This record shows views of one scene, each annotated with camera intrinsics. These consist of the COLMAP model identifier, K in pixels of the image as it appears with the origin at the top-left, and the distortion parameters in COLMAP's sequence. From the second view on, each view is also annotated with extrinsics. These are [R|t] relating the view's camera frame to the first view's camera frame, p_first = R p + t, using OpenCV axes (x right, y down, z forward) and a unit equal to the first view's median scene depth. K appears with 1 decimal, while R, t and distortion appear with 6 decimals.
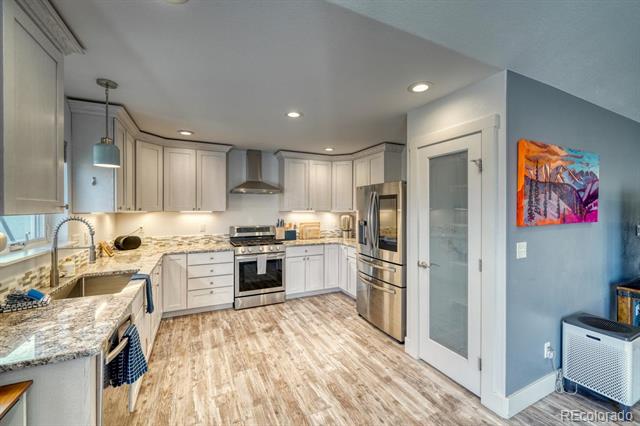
lens RADIAL K [[259.4, 0, 318.0], [0, 259.4, 211.6], [0, 0, 1]] dist [-0.001263, -0.000237]
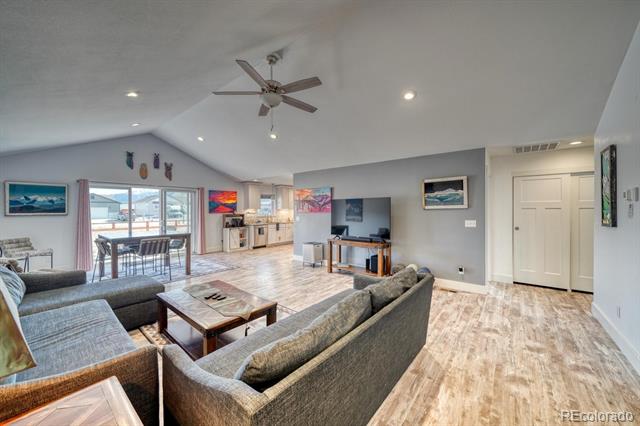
lens RADIAL K [[242.1, 0, 312.3], [0, 242.1, 210.9], [0, 0, 1]] dist [0.001515, 0.000106]
pose [[0.410102, 0.003297, -0.912034, 2.501305], [-0.006414, 0.999979, 0.000731, 0.018495], [0.912017, 0.005550, 0.410114, -0.161982]]
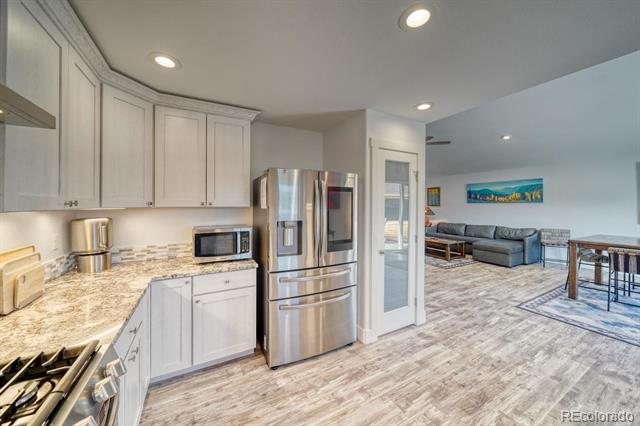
lens RADIAL K [[229.2, 0, 317.6], [0, 229.2, 204.3], [0, 0, 1]] dist [-0.004305, -0.000095]
pose [[-0.046828, -0.004021, 0.998895, -0.462821], [0.009915, 0.999941, 0.004490, -0.009505], [-0.998854, 0.010114, -0.046786, 1.046184]]
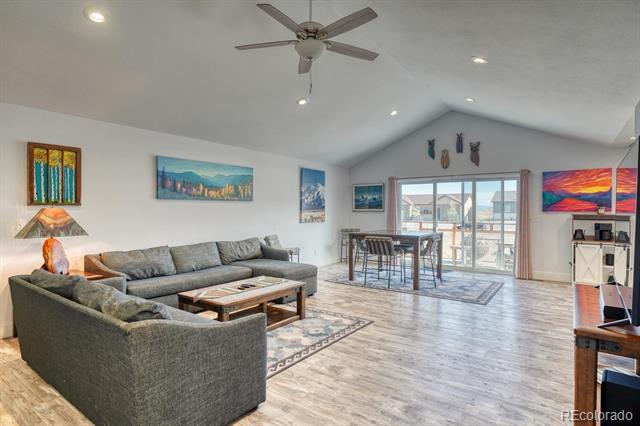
lens RADIAL K [[346.1, 0, 315.0], [0, 346.1, 211.2], [0, 0, 1]] dist [0.000007, -0.000203]
pose [[-0.879285, -0.002280, -0.476291, 1.957141], [-0.008992, 0.999890, 0.011814, 0.034207], [0.476212, 0.014670, -0.879208, 1.106329]]
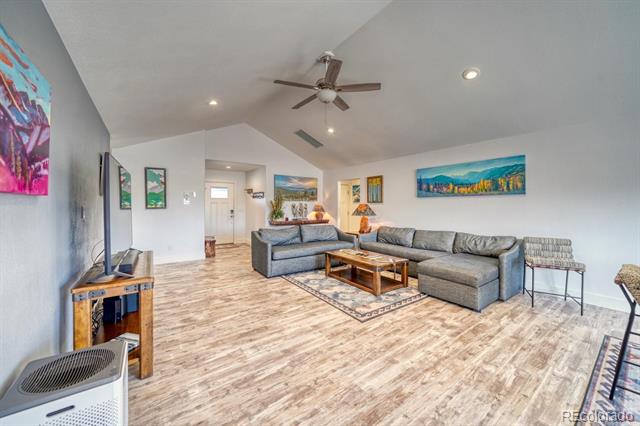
lens RADIAL K [[240.2, 0, 317.5], [0, 240.2, 204.8], [0, 0, 1]] dist [-0.003501, -0.000159]
pose [[-0.175749, 0.000658, 0.984435, 0.313486], [0.006384, 0.999980, 0.000472, 0.049262], [-0.984414, 0.006367, -0.175749, 0.358644]]
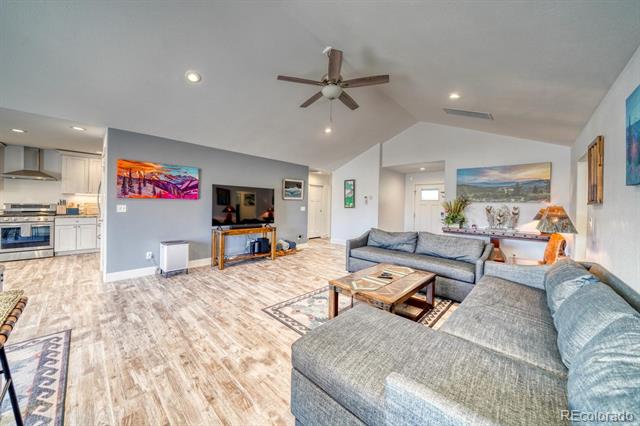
lens RADIAL K [[225.2, 0, 312.0], [0, 225.2, 206.0], [0, 0, 1]] dist [-0.002263, -0.000079]
pose [[0.937220, 0.017374, 0.348305, 0.997876], [-0.018061, 0.999836, -0.001274, 0.060864], [-0.348270, -0.005097, 0.937380, -0.838536]]
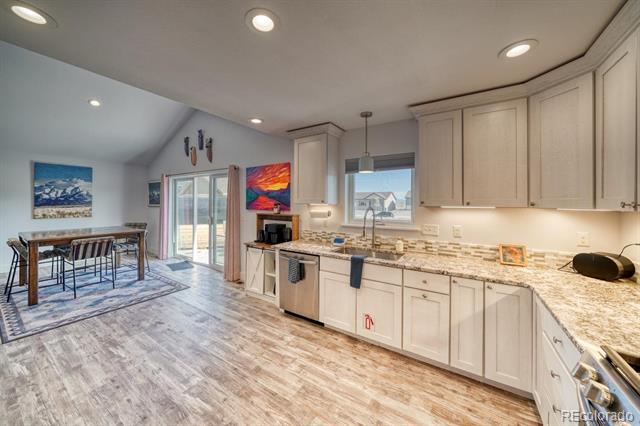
lens RADIAL K [[229.2, 0, 317.6], [0, 229.2, 204.3], [0, 0, 1]] dist [-0.004305, -0.000095]
pose [[-0.854003, -0.004757, -0.520247, 0.042998], [-0.015885, 0.999730, 0.016933, -0.011426], [0.520026, 0.022725, -0.853848, 1.253493]]
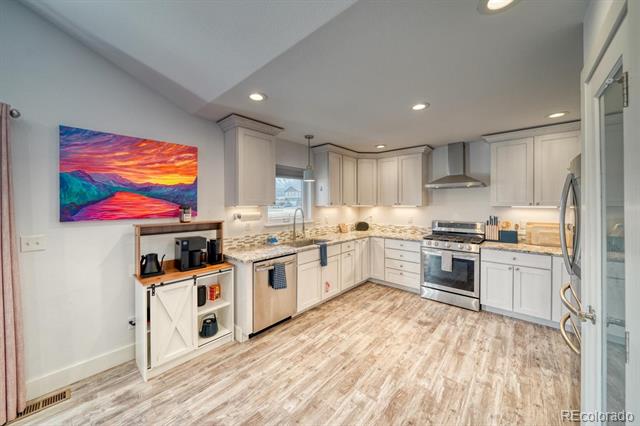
lens RADIAL K [[229.2, 0, 317.6], [0, 229.2, 204.3], [0, 0, 1]] dist [-0.004305, -0.000095]
pose [[0.381621, -0.001552, -0.924318, 0.479687], [-0.009158, 0.999943, -0.005460, 0.000790], [0.924274, 0.010549, 0.381585, 0.275130]]
